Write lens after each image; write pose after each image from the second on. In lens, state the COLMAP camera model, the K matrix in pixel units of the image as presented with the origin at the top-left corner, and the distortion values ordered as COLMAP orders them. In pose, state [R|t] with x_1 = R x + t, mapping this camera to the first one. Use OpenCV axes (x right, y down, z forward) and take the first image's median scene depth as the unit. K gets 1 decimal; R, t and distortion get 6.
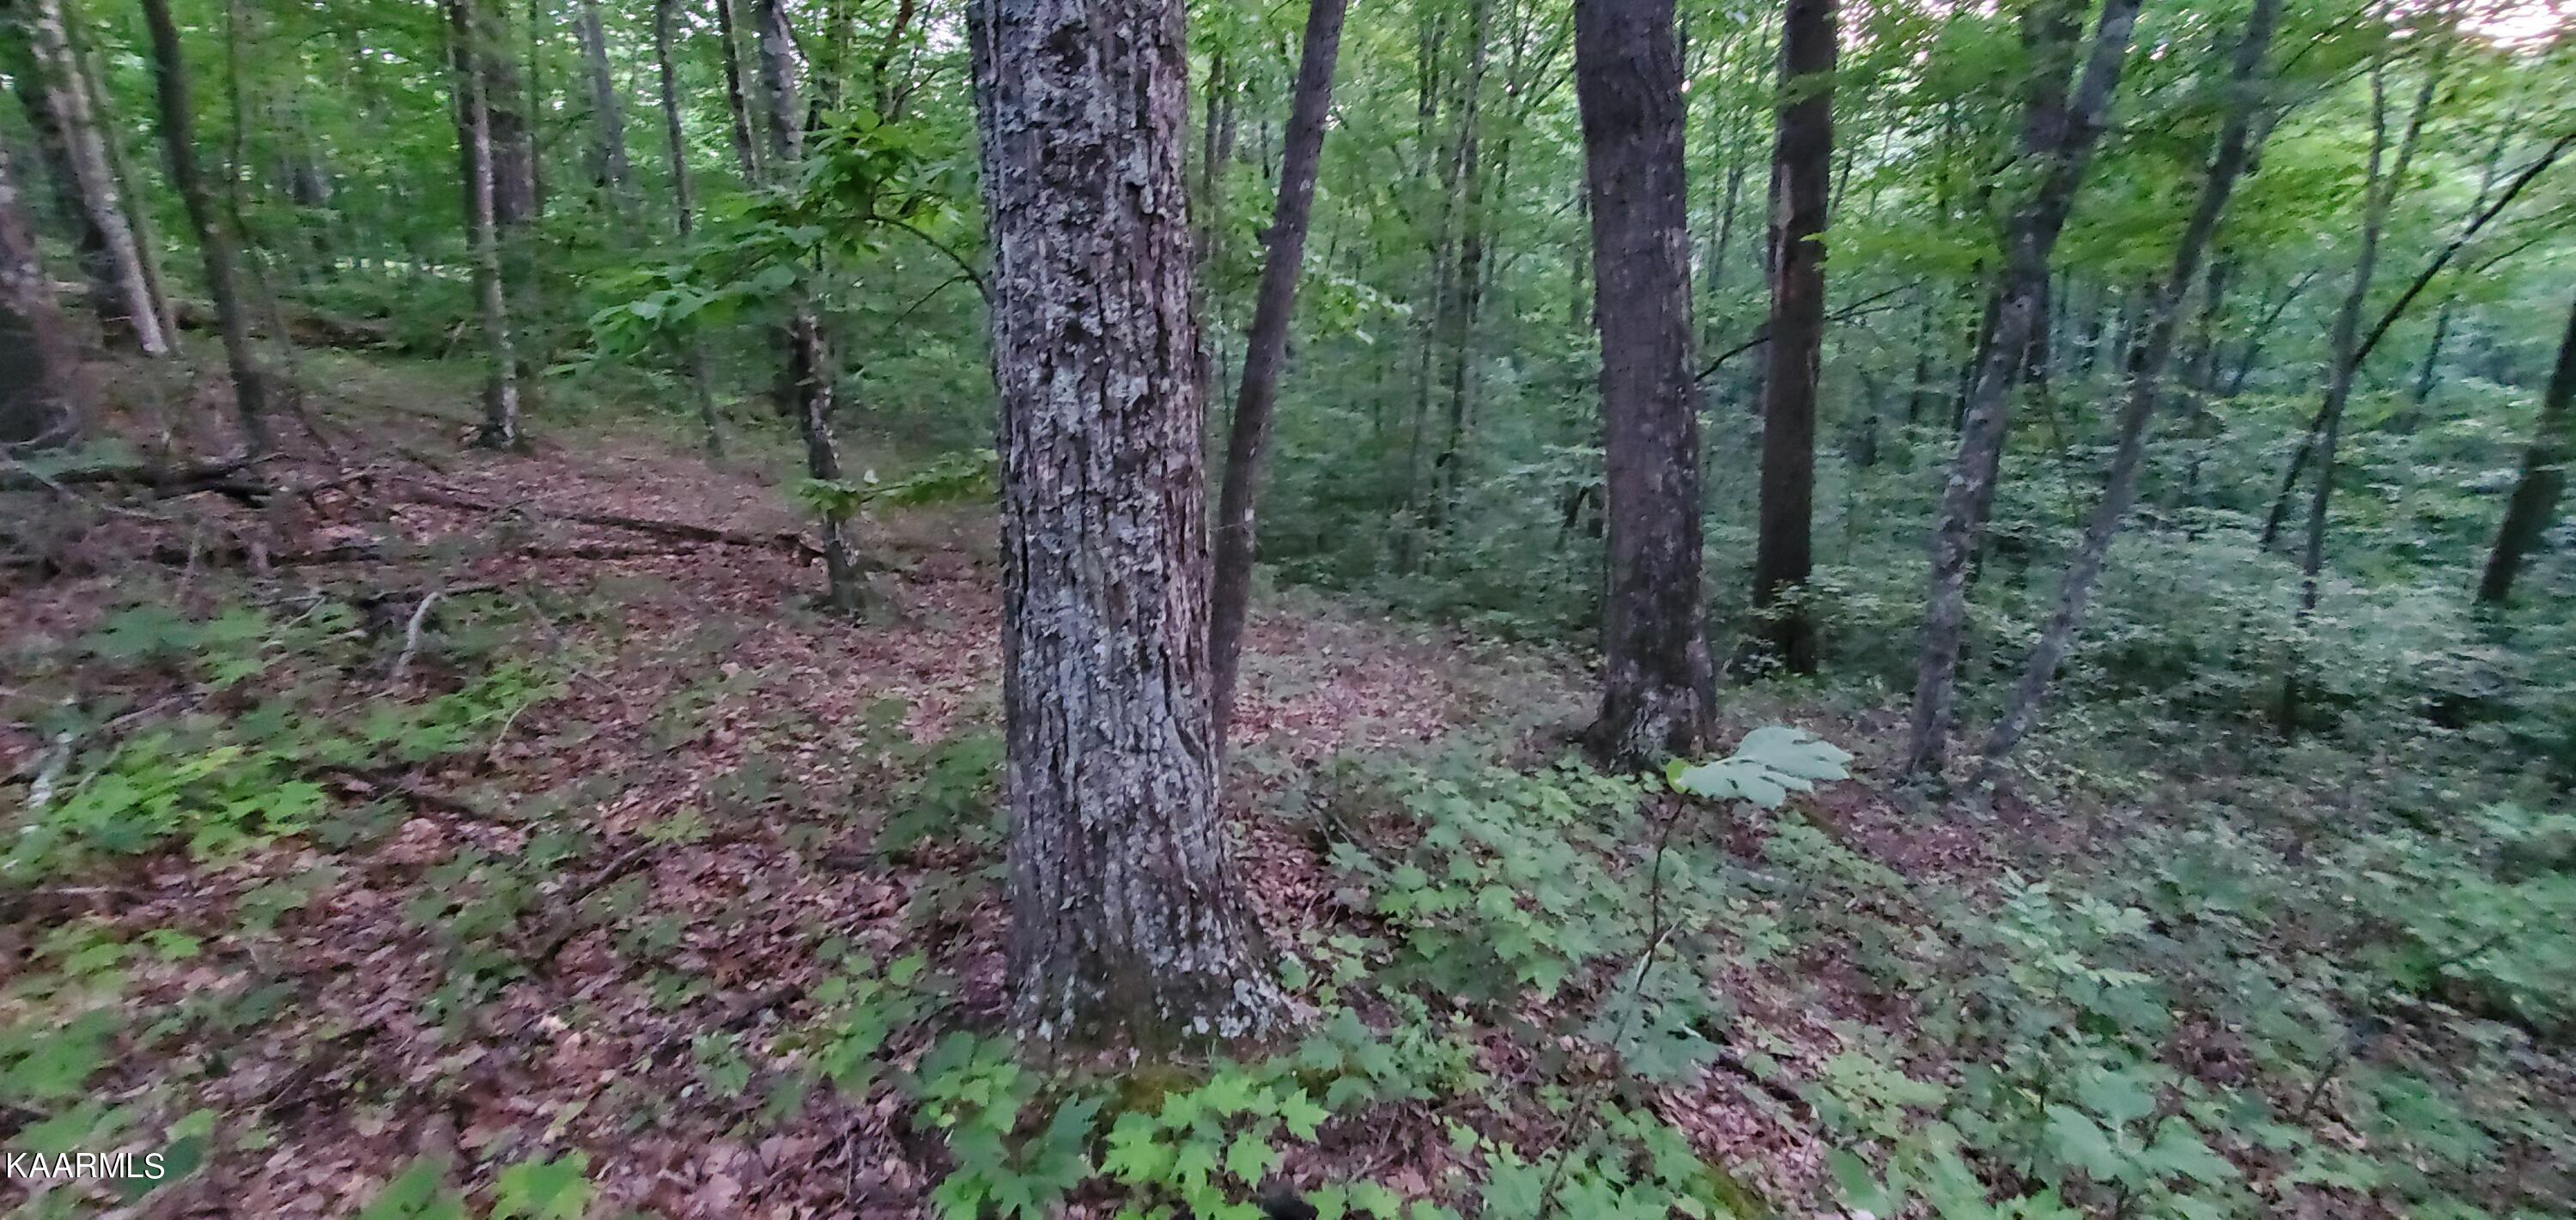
lens RADIAL K [[1076.7, 0, 1277.0], [0, 1076.7, 612.0], [0, 0, 1]] dist [-0.000856, -0.000036]
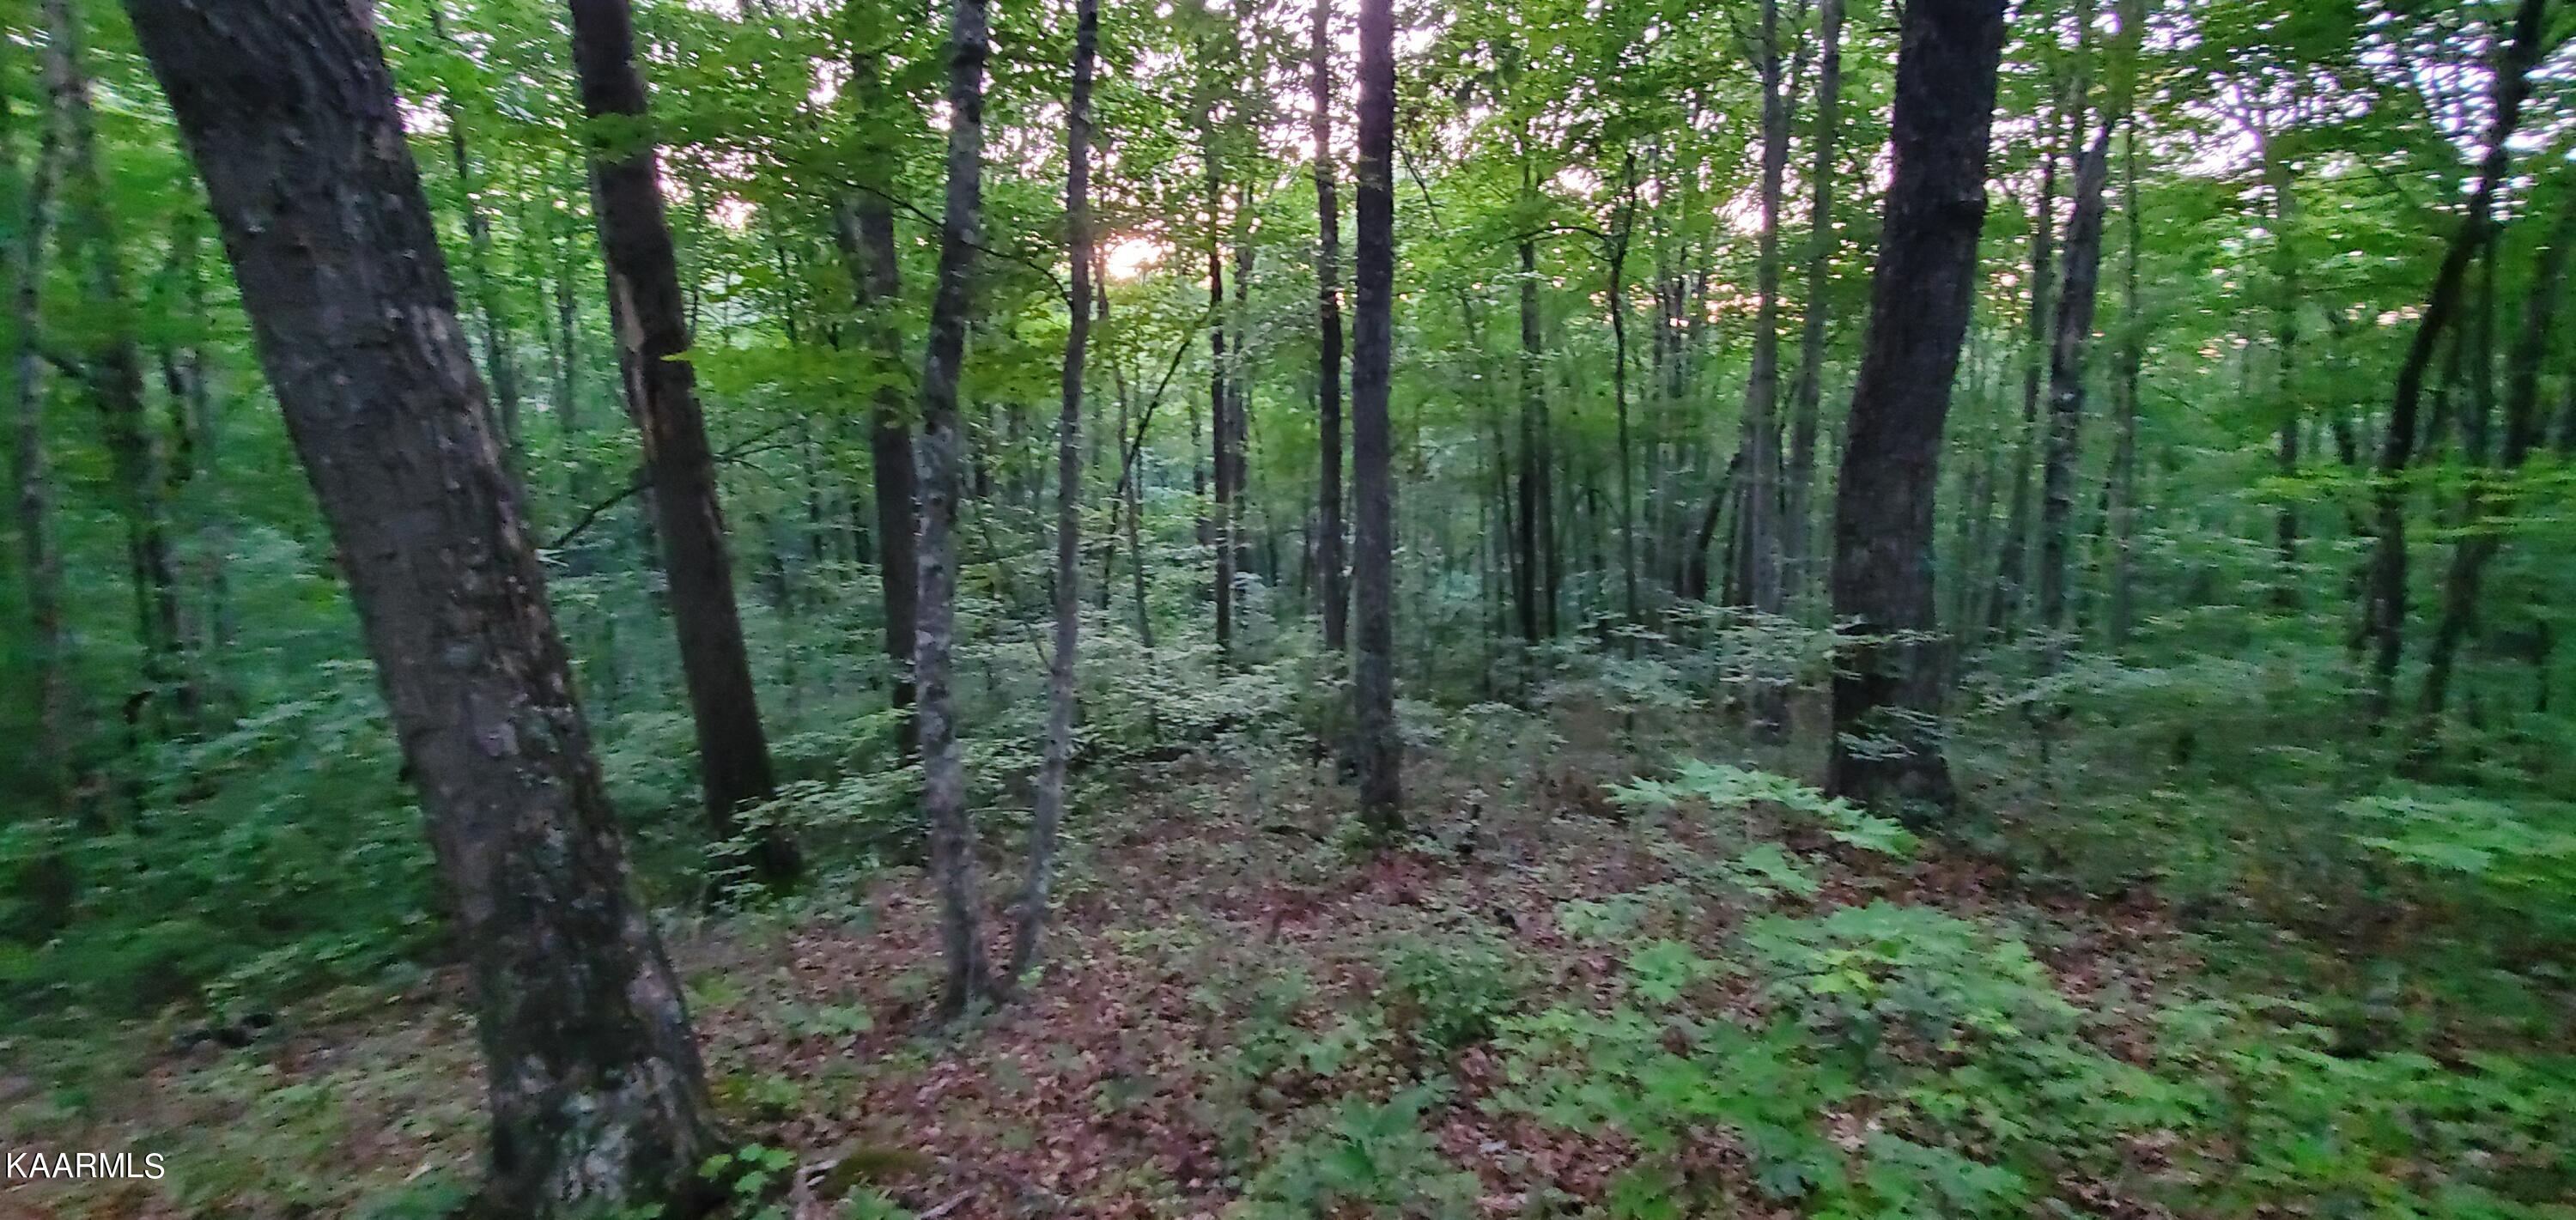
lens RADIAL K [[1076.7, 0, 1277.0], [0, 1076.7, 612.0], [0, 0, 1]] dist [-0.000856, -0.000036]
pose [[0.587124, -0.140953, 0.797130, 0.075635], [0.240273, 0.970691, -0.005329, -0.043564], [-0.773016, 0.194657, 0.603784, 0.165745]]
